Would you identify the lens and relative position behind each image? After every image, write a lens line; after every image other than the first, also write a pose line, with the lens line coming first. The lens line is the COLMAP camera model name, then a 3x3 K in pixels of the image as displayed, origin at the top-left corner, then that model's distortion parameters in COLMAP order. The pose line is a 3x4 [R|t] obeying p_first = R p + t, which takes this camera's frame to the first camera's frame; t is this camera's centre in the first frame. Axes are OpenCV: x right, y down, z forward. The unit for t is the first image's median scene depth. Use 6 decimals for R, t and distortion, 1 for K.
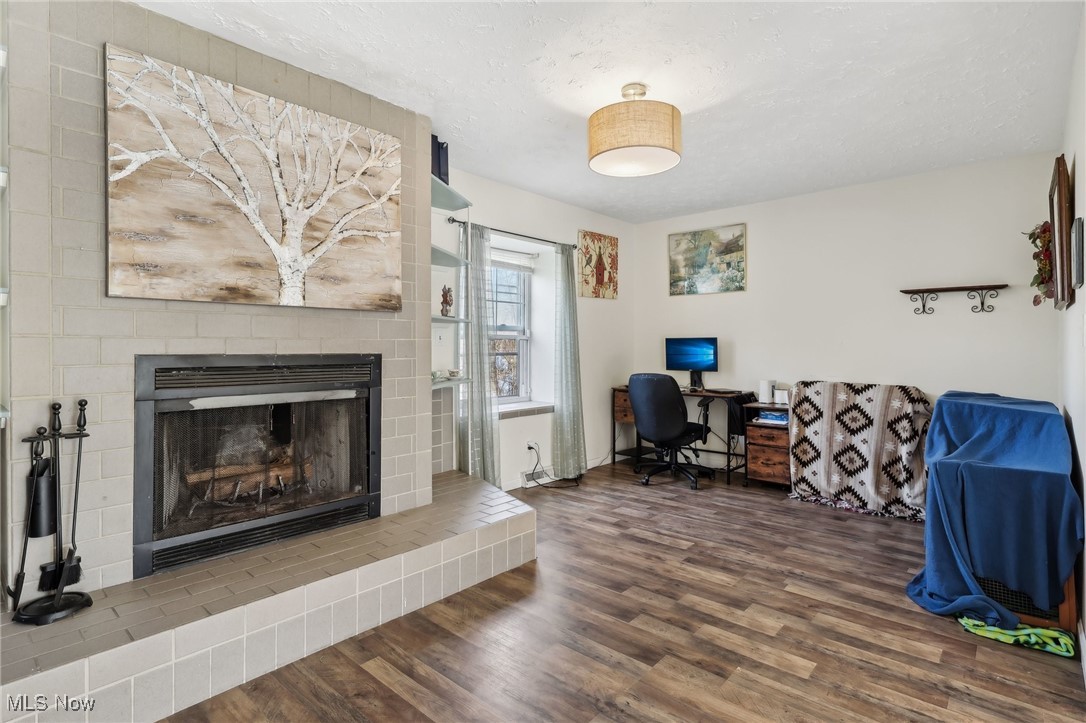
lens RADIAL K [[540.3, 0, 543.3], [0, 540.3, 350.3], [0, 0, 1]] dist [0.002899, -0.001186]
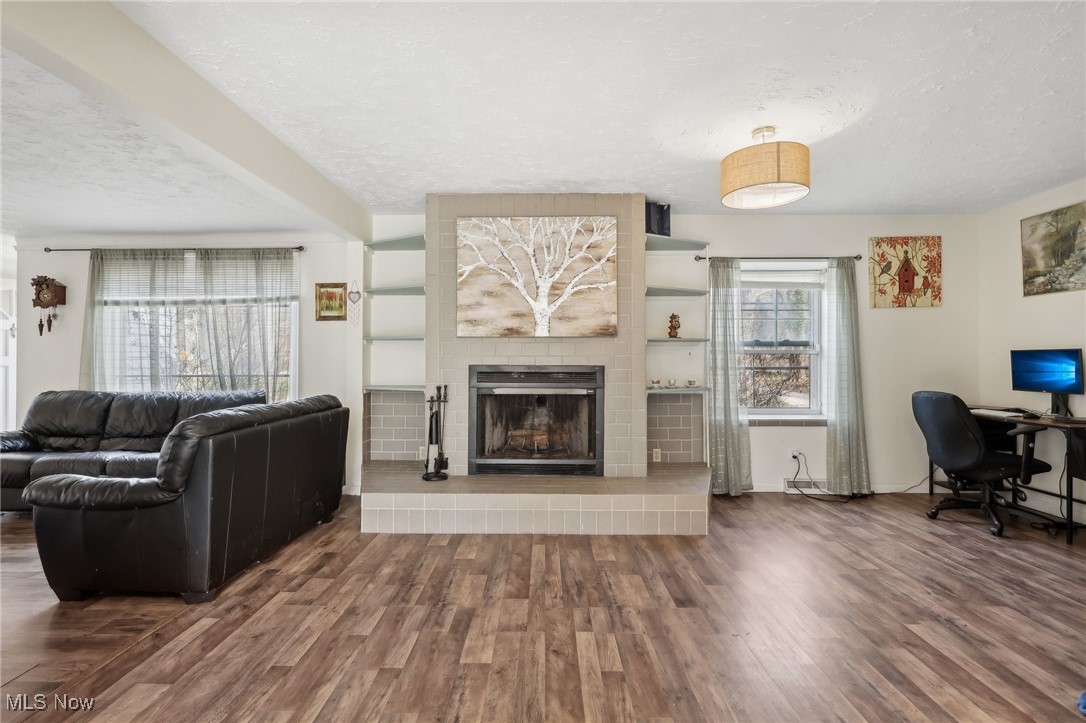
lens RADIAL K [[504.7, 0, 541.5], [0, 504.7, 362.3], [0, 0, 1]] dist [-0.002968, 0.001209]
pose [[0.655016, 0.001838, -0.755612, 0.645992], [-0.005470, 0.999982, -0.002310, 0.001246], [0.755595, 0.005646, 0.655015, -0.029265]]
